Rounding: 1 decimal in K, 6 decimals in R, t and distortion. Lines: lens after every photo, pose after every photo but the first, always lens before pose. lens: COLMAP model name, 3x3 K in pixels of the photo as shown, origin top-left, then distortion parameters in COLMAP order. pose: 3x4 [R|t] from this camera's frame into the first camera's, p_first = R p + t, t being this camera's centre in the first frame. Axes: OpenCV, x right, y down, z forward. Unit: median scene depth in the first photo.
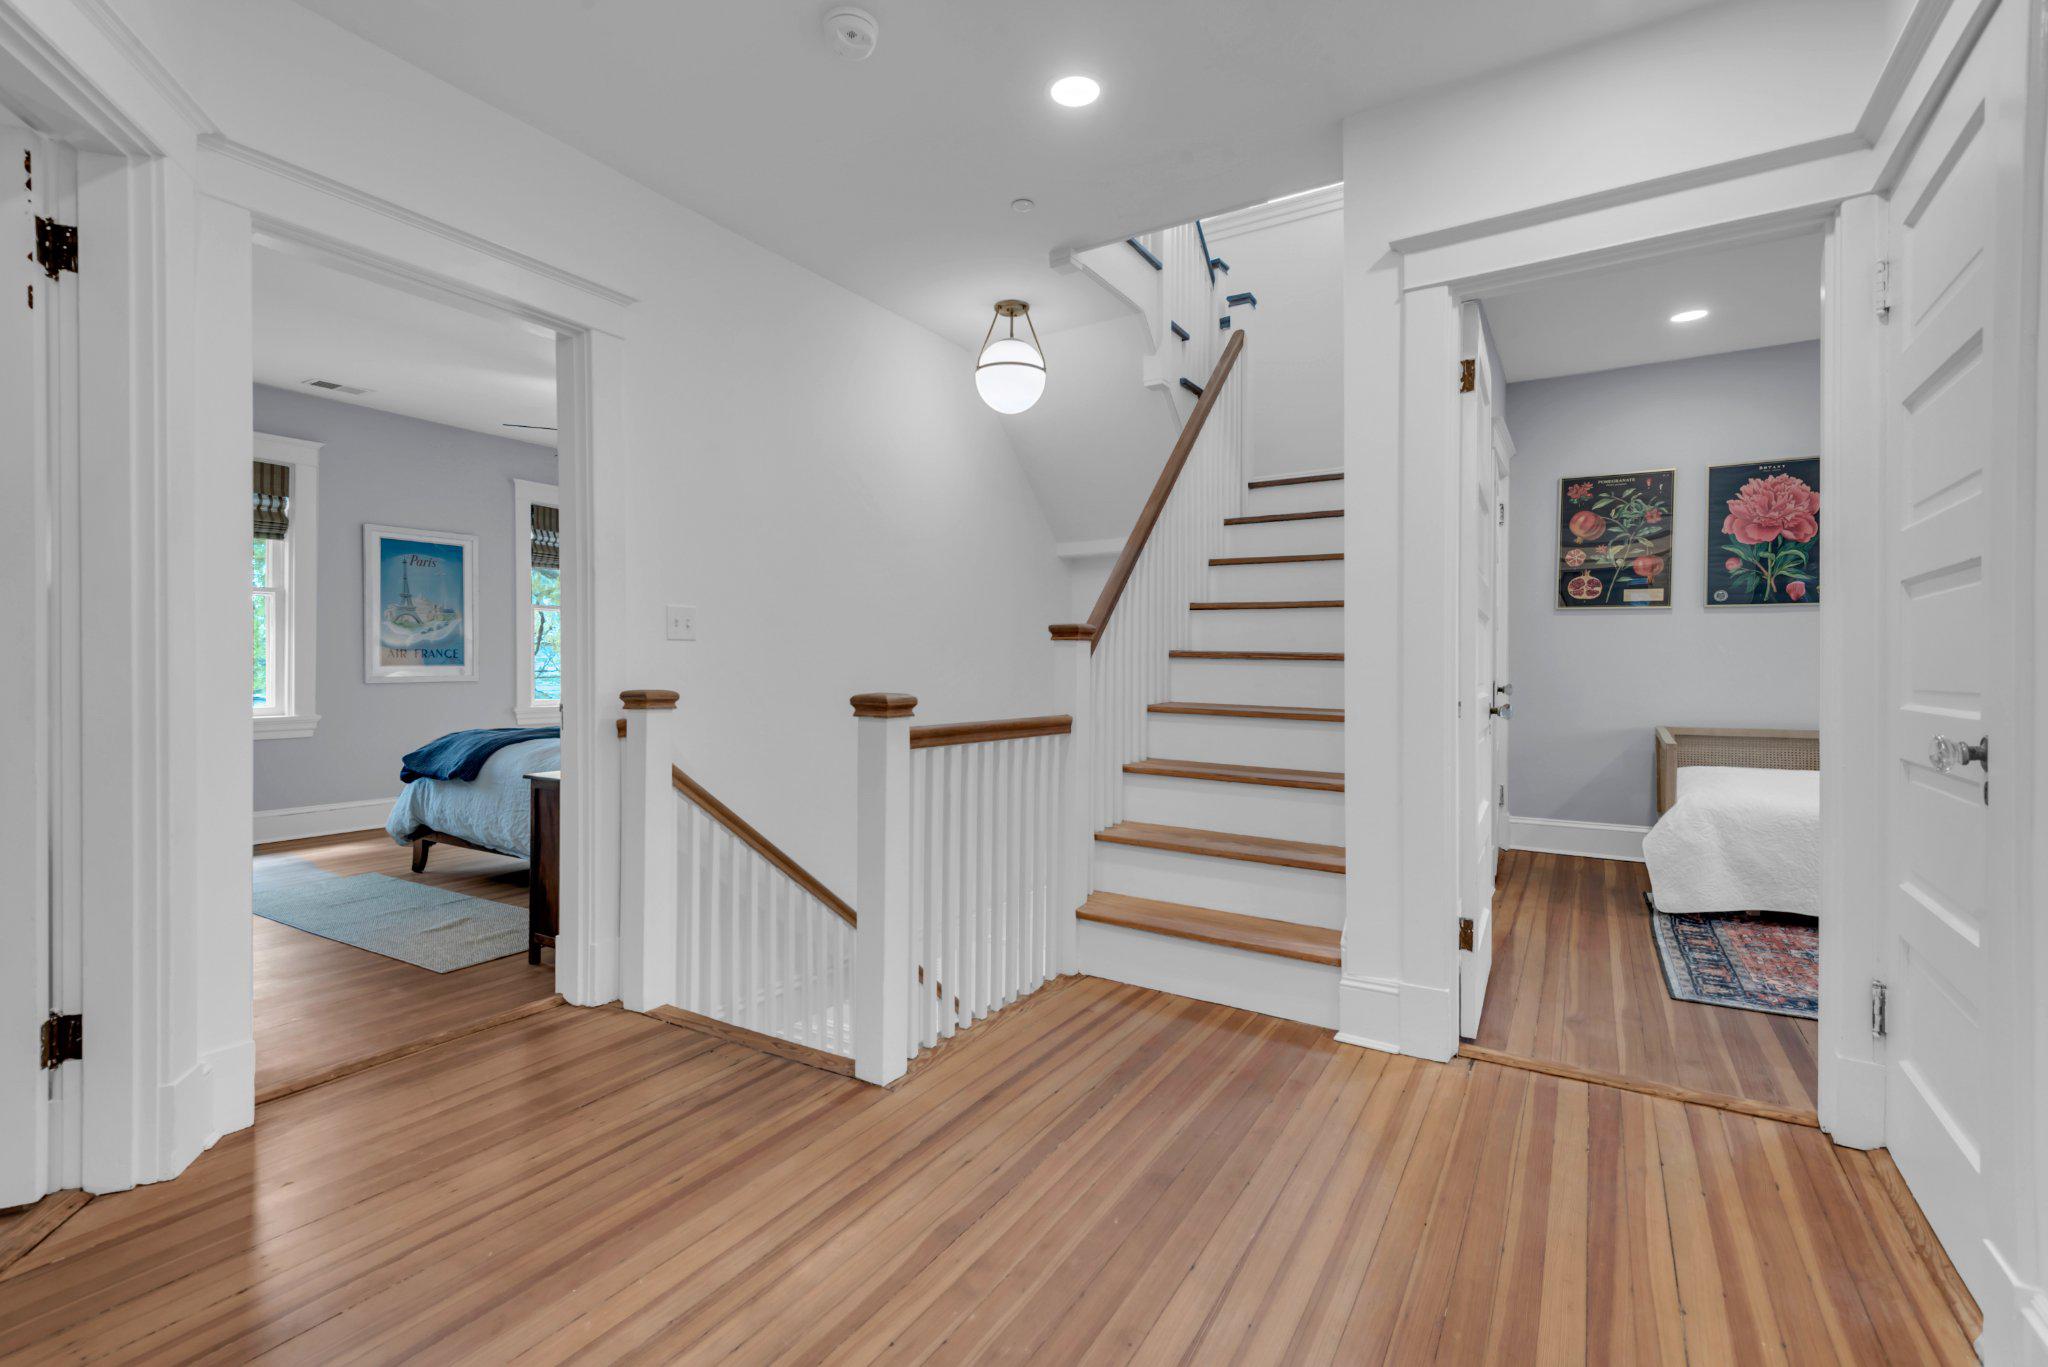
lens RADIAL K [[920.3, 0, 986.7], [0, 920.3, 674.9], [0, 0, 1]] dist [0.035629, -0.017699]
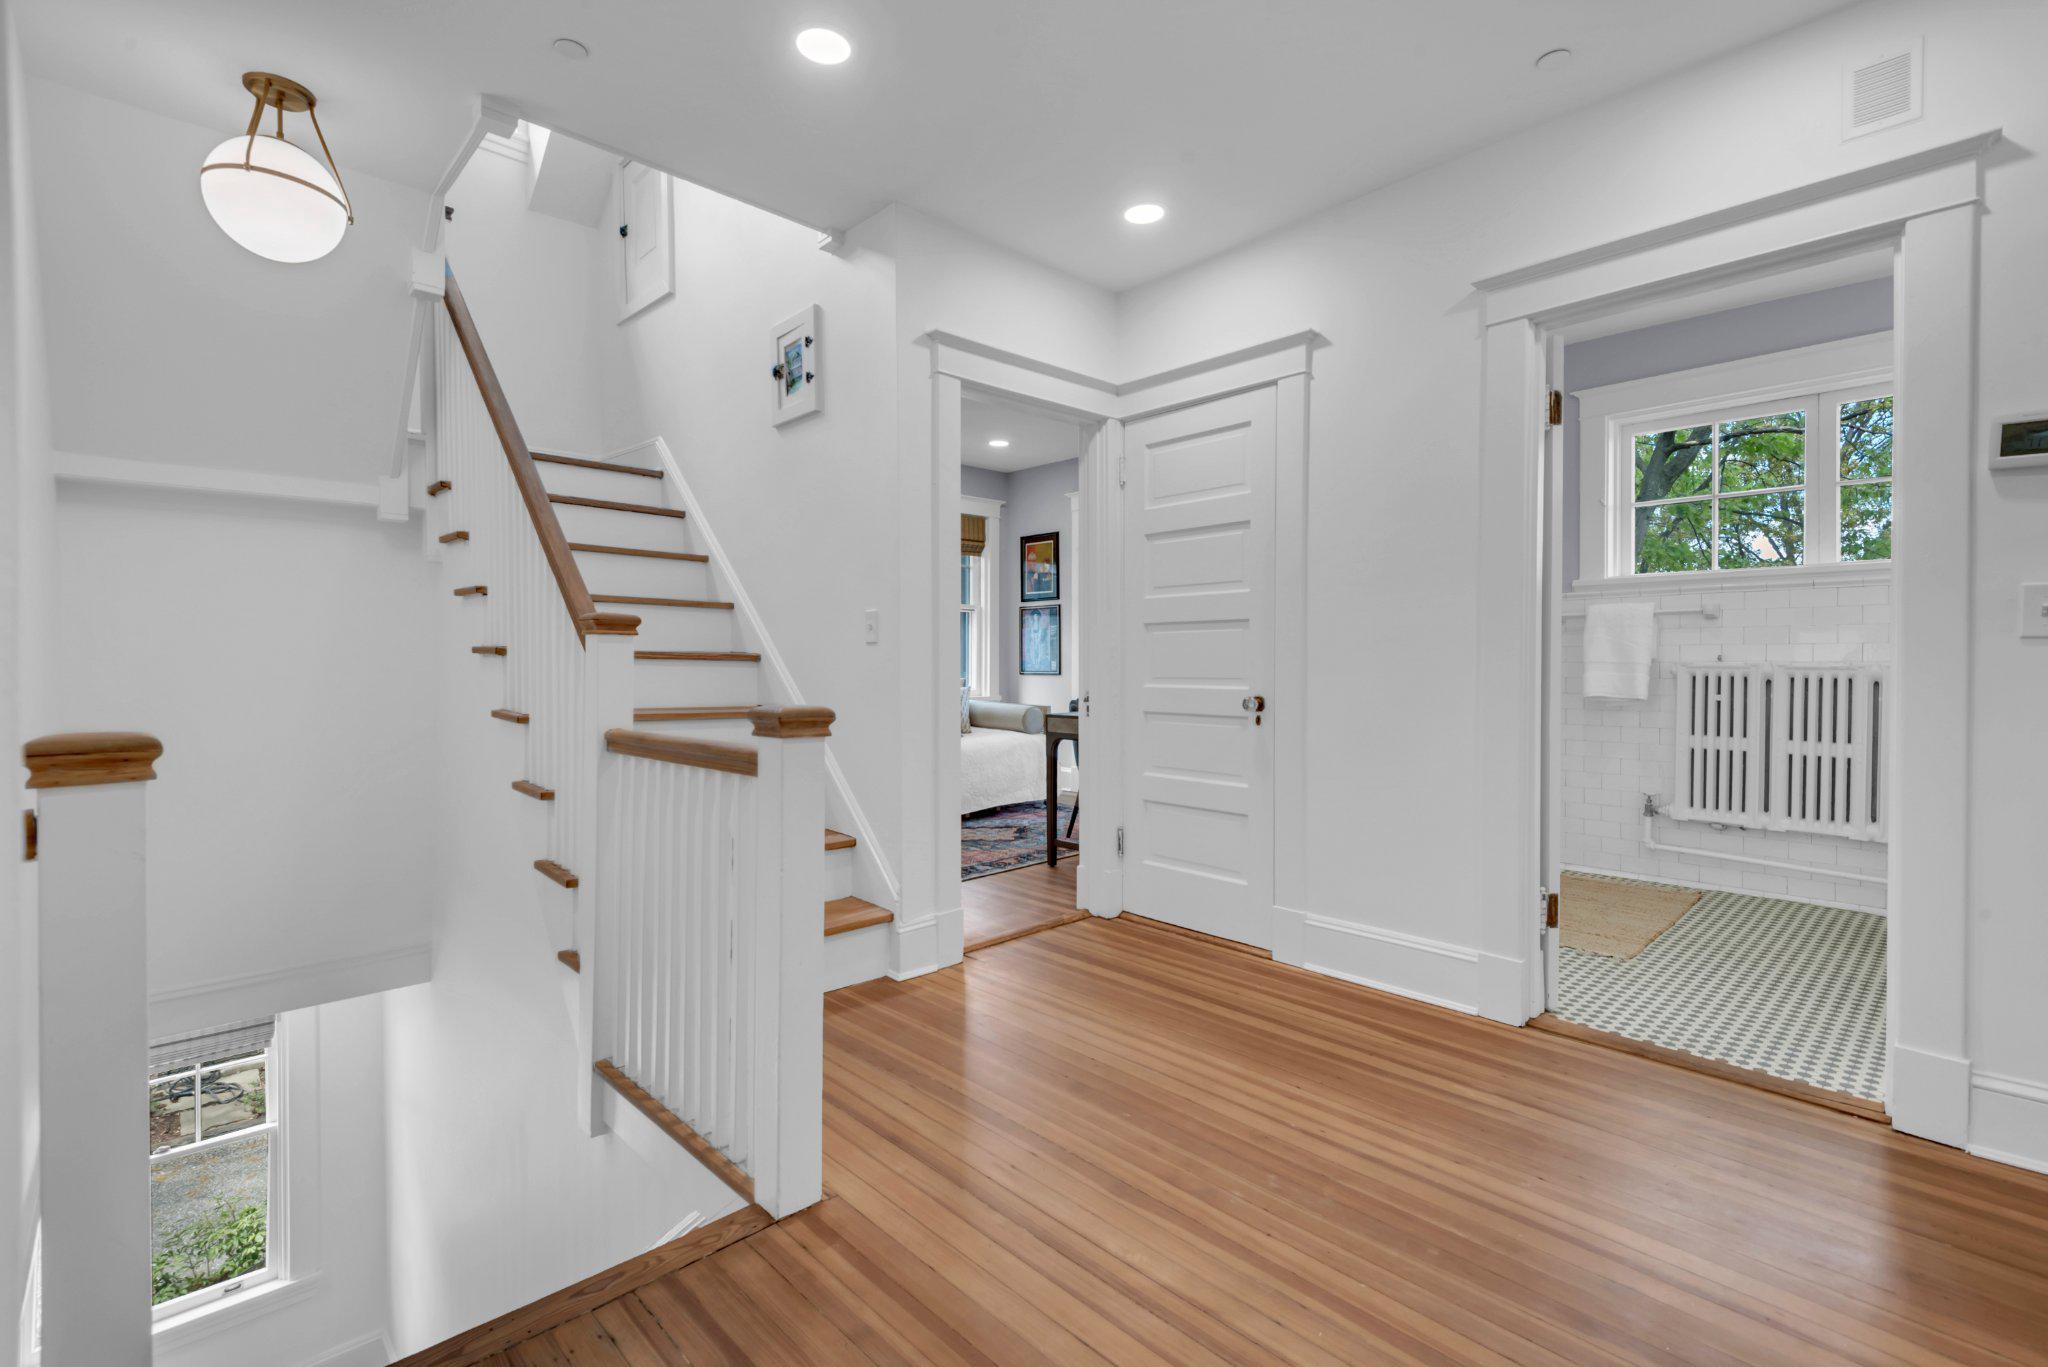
lens RADIAL K [[928.1, 0, 1029.3], [0, 928.1, 673.0], [0, 0, 1]] dist [0.004308, -0.000362]
pose [[0.230995, -0.010739, 0.972896, -0.683571], [0.009662, 0.999915, 0.008743, -0.008168], [-0.972907, 0.007381, 0.231079, 0.524789]]
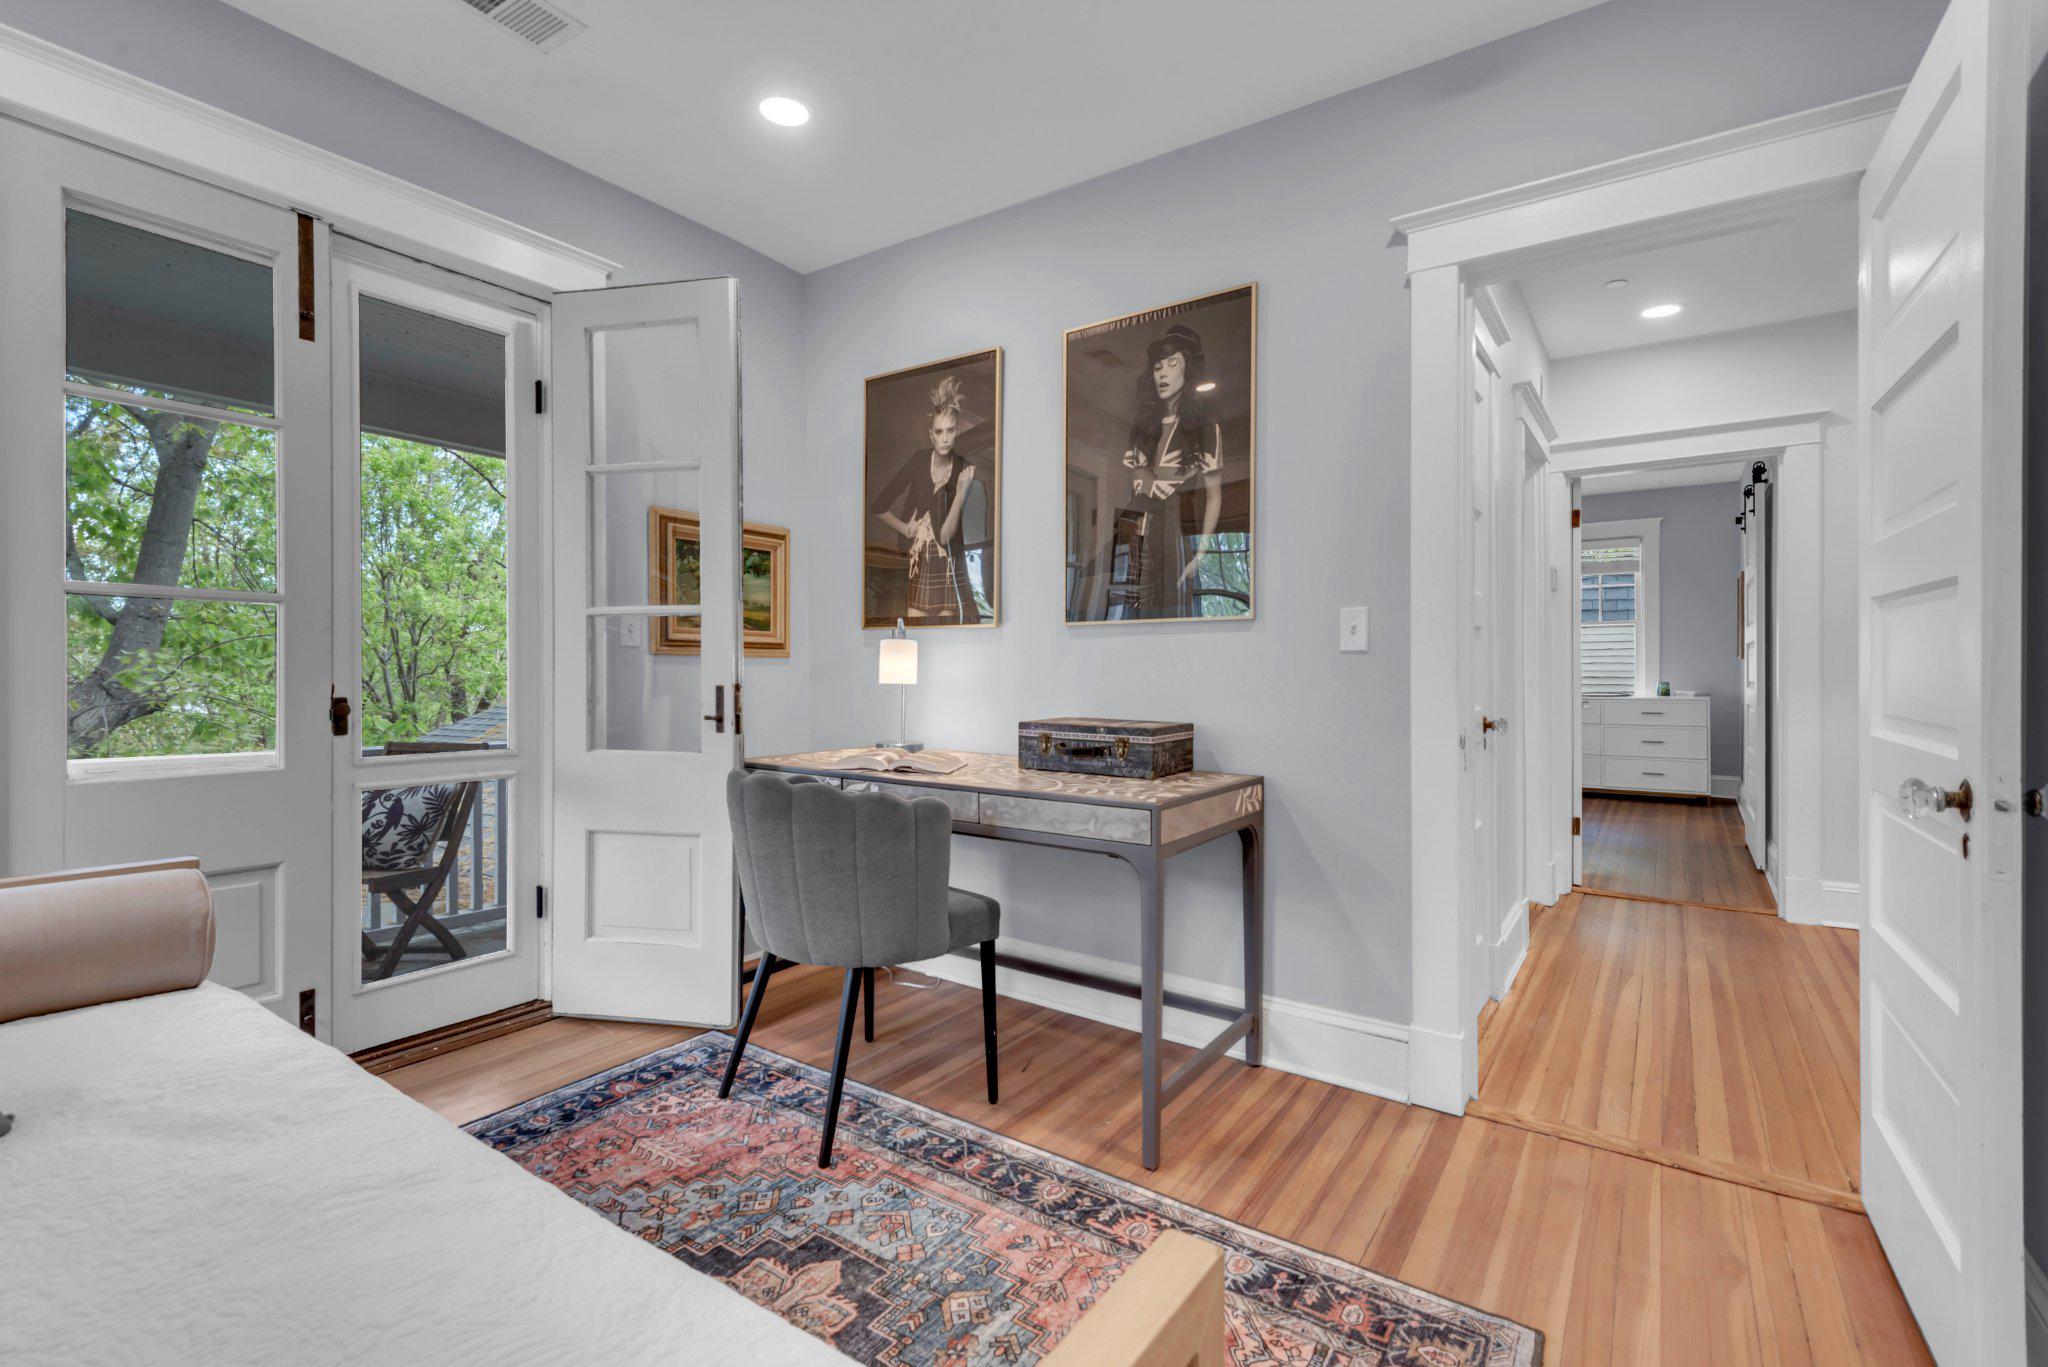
lens RADIAL K [[928.1, 0, 1029.3], [0, 928.1, 673.0], [0, 0, 1]] dist [0.004308, -0.000362]
pose [[-0.999639, -0.004272, 0.026532, 1.034742], [-0.003969, 0.999926, 0.011478, -0.015642], [-0.026579, 0.011368, -0.999582, 1.559919]]
